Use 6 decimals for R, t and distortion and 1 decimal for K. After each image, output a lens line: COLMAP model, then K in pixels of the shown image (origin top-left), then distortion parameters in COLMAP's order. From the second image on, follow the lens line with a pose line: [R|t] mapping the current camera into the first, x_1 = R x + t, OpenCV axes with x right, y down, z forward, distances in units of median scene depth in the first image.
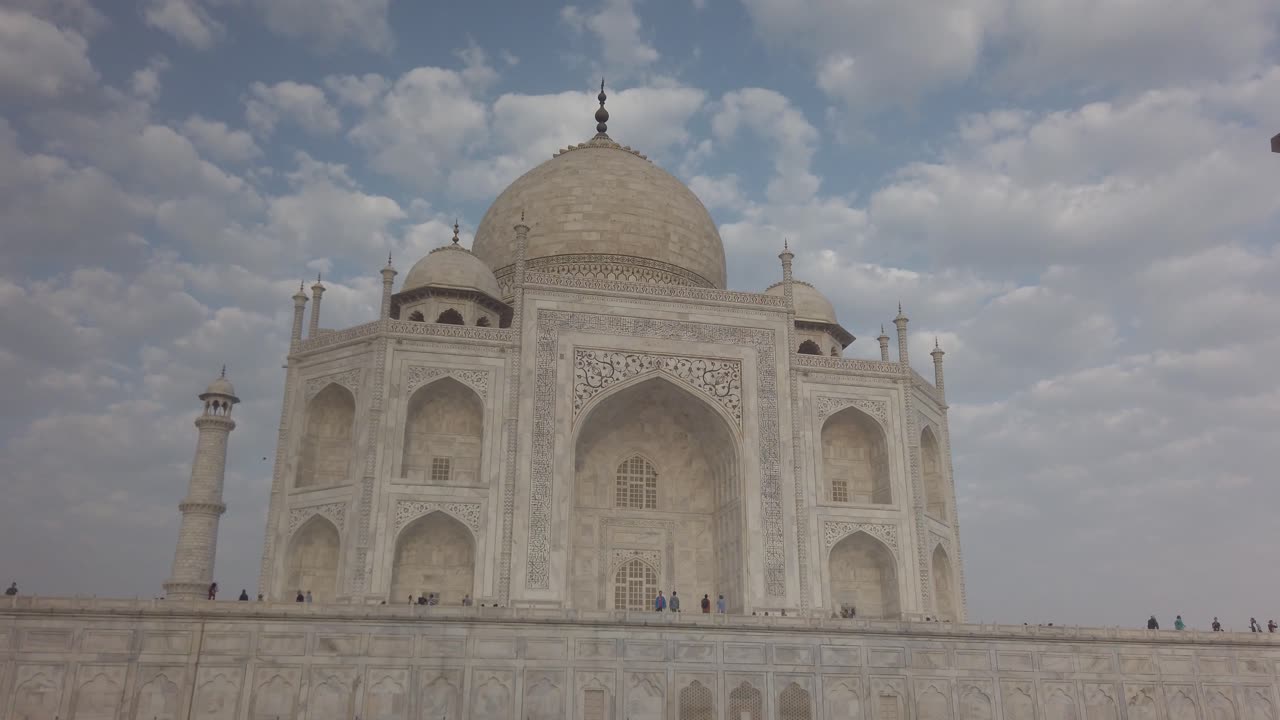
lens RADIAL K [[987.7, 0, 633.4], [0, 987.7, 353.7], [0, 0, 1]] dist [0.055581, -0.060372]
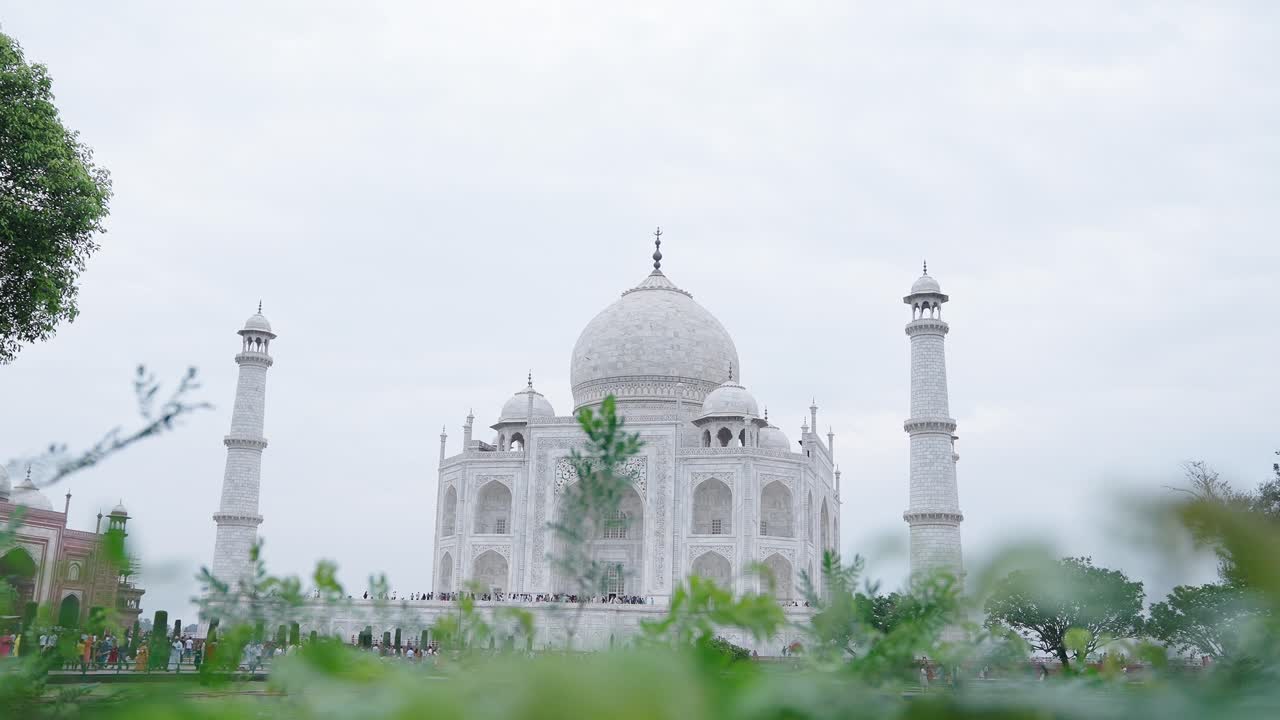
lens RADIAL K [[1179.7, 0, 637.6], [0, 1179.7, 353.2], [0, 0, 1]] dist [-0.071264, 0.019889]
pose [[0.880771, -0.101762, -0.462479, 1.108619], [0.141092, 0.988674, 0.051160, -0.289924], [0.452035, -0.110313, 0.885153, -0.859198]]
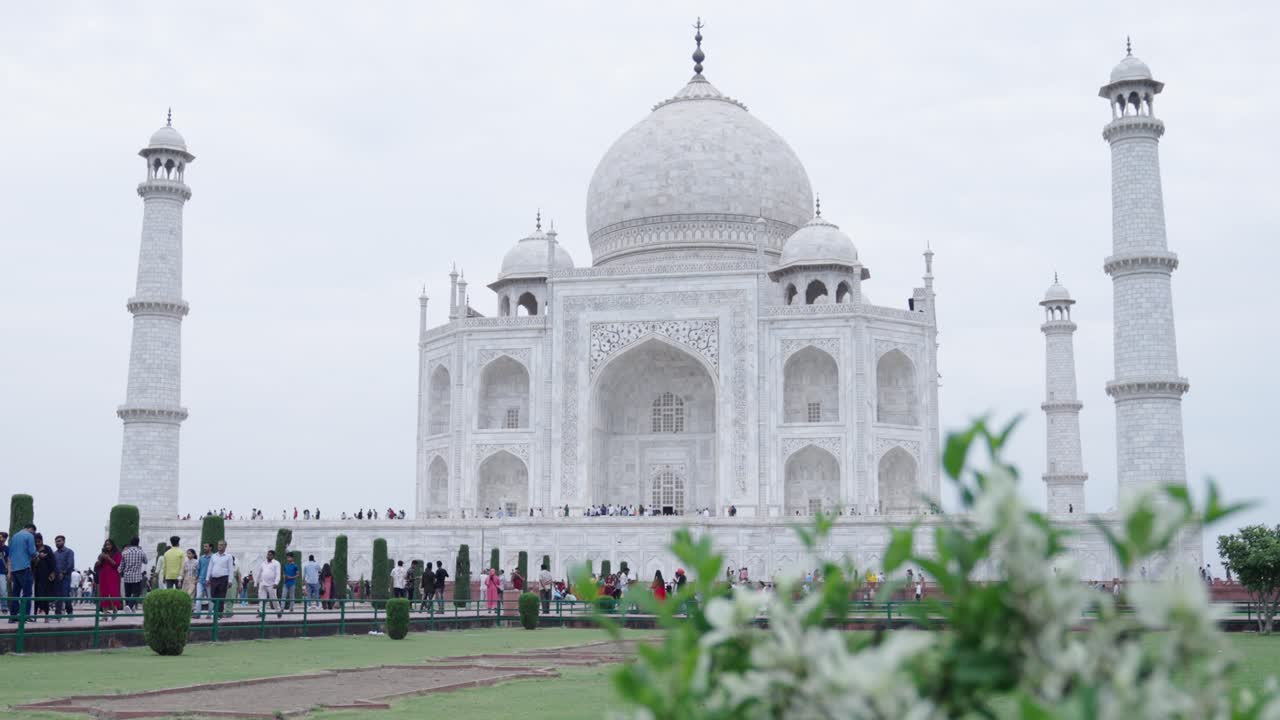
lens RADIAL K [[1421.0, 0, 643.2], [0, 1421.0, 367.5], [0, 0, 1]] dist [-0.066312, 0.009455]
pose [[0.908294, -0.071087, -0.412248, 0.795949], [0.146149, 0.977283, 0.153485, -0.233337], [0.391972, -0.199659, 0.898050, -0.721641]]
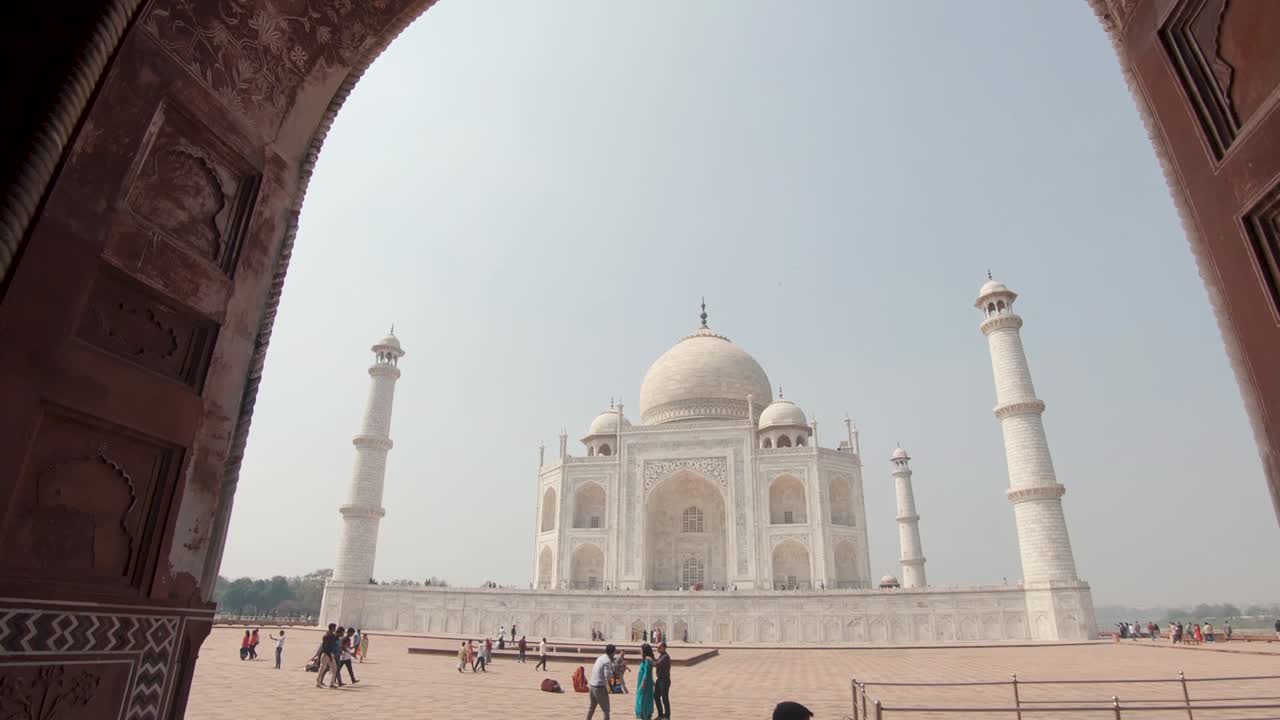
lens RADIAL K [[645.0, 0, 642.0], [0, 645.0, 346.7], [0, 0, 1]] dist [-0.100831, 0.001514]
pose [[0.901185, -0.167212, -0.399882, 0.529960], [0.138984, 0.985353, -0.098811, -0.111711], [0.410547, 0.033470, 0.911225, -0.277841]]
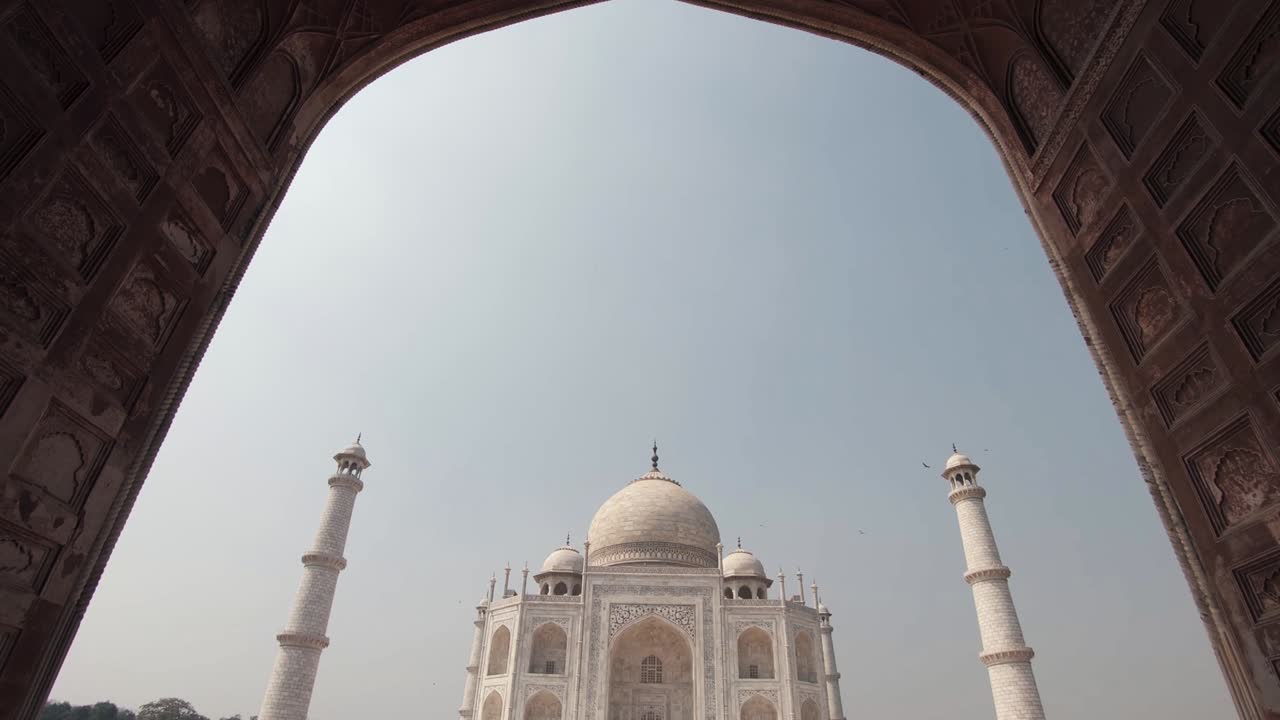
lens RADIAL K [[632.9, 0, 644.9], [0, 632.9, 357.0], [0, 0, 1]] dist [-0.097214, 0.014114]
pose [[0.974469, -0.116728, -0.191794, 0.318925], [0.060962, 0.959697, -0.274346, -0.138696], [0.216088, 0.255650, 0.942311, -0.344538]]
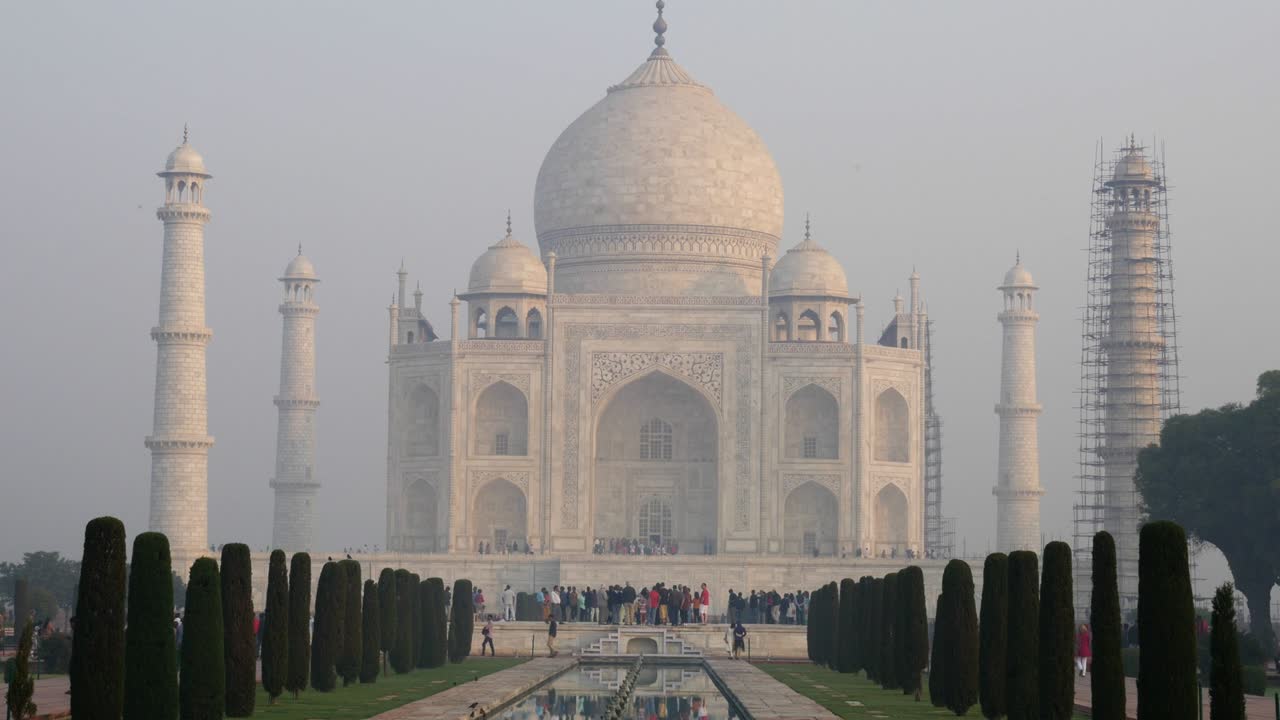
lens RADIAL K [[2991.0, 0, 641.3], [0, 2991.0, 361.7], [0, 0, 1]] dist [0.193143, 0.054956]
pose [[0.975336, -0.015849, -0.220154, 0.890451], [0.072425, 0.965175, 0.251380, -0.999481], [0.208503, -0.261125, 0.942518, -2.786558]]
